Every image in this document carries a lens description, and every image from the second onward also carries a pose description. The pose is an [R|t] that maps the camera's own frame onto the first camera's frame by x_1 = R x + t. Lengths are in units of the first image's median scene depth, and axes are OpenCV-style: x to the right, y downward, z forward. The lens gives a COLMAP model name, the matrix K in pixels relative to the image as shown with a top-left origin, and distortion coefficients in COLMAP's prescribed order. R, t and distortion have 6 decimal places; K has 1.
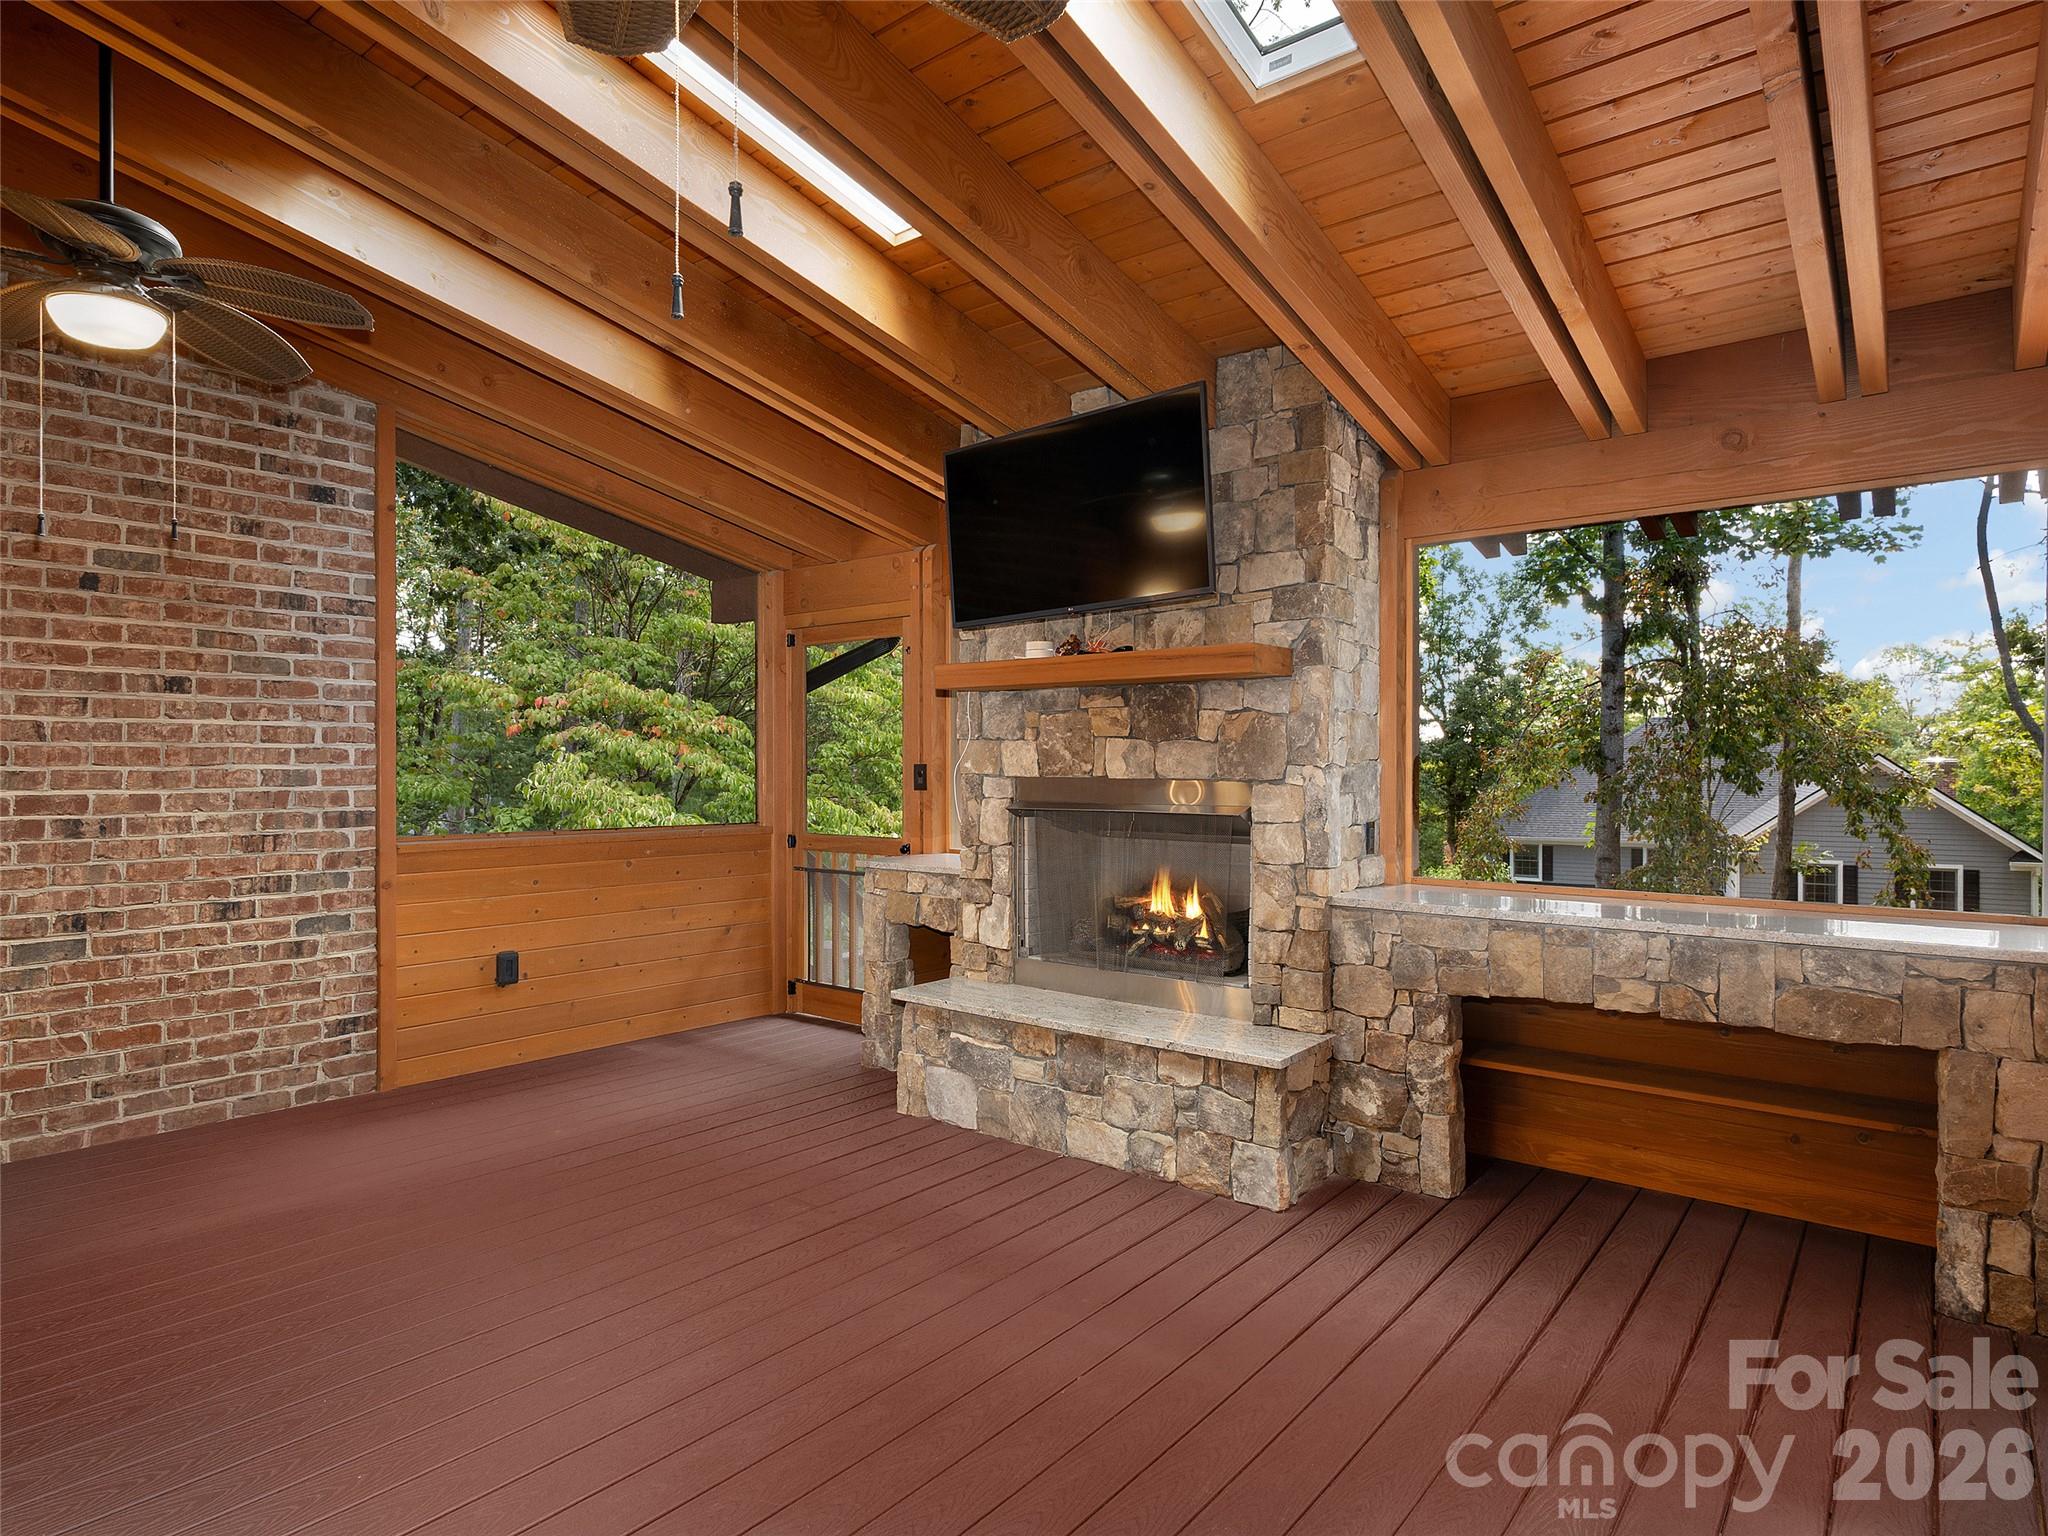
lens RADIAL K [[1132.3, 0, 1030.2], [0, 1132.3, 775.3], [0, 0, 1]] dist [-0.003235, 0.000111]
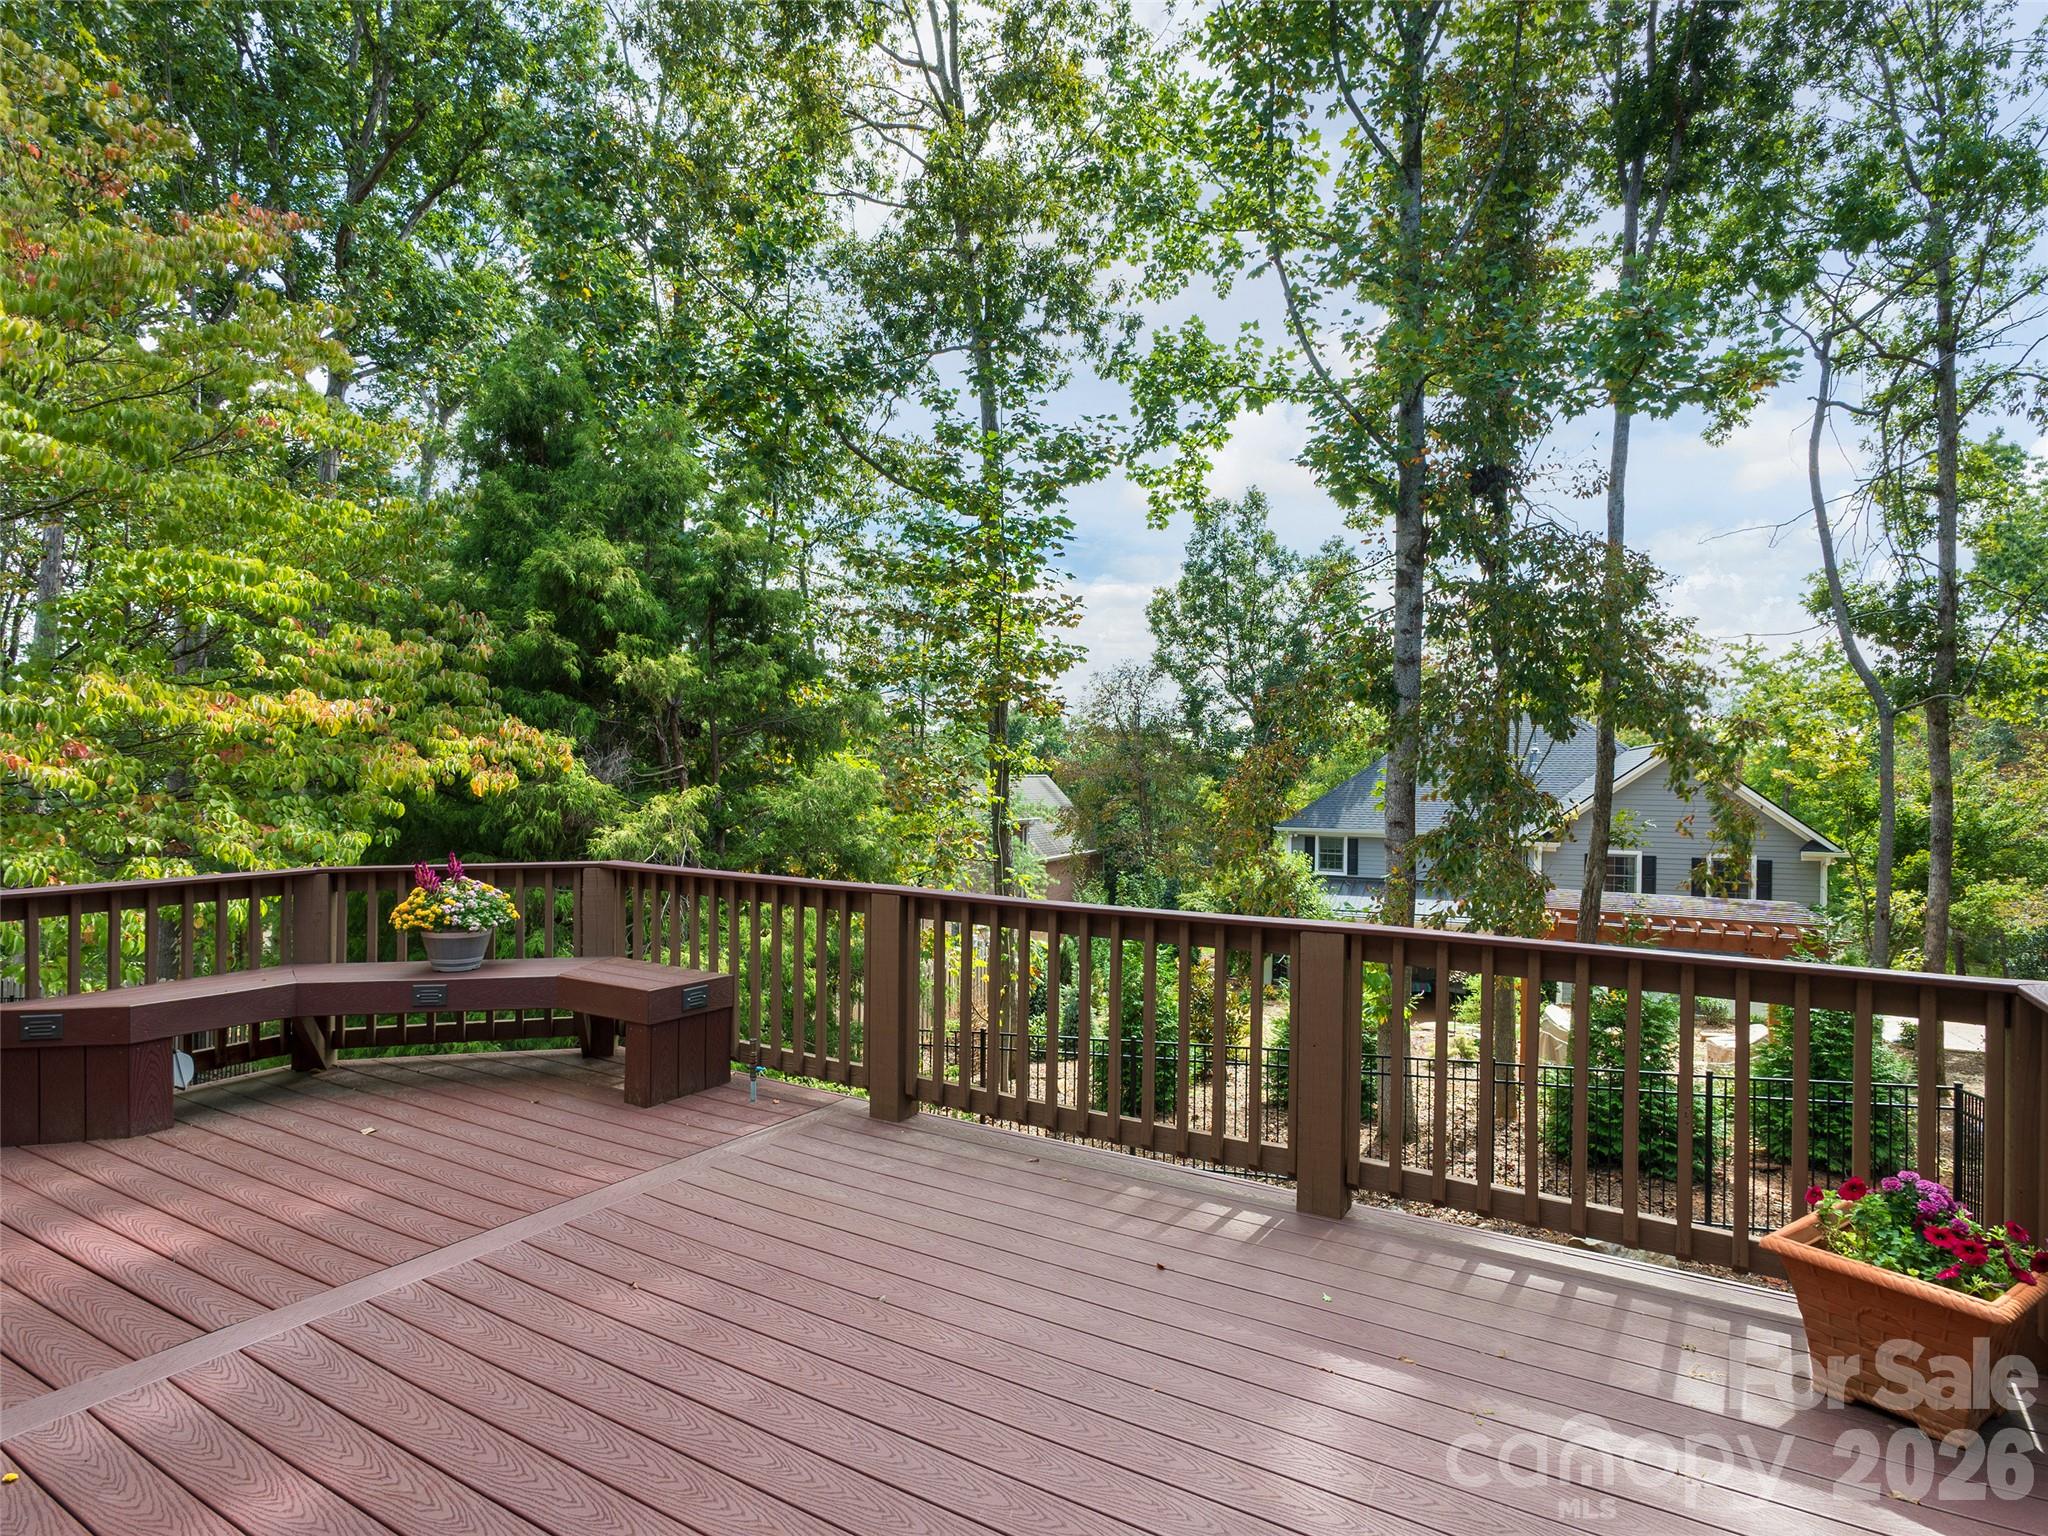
lens RADIAL K [[1132.3, 0, 1014.9], [0, 1132.3, 766.4], [0, 0, 1]] dist [-0.003235, 0.000111]
pose [[0.991054, 0.023526, 0.131370, 0.132511], [-0.022722, 0.999713, -0.007619, 0.046950], [-0.131512, 0.004566, 0.991304, 0.234306]]
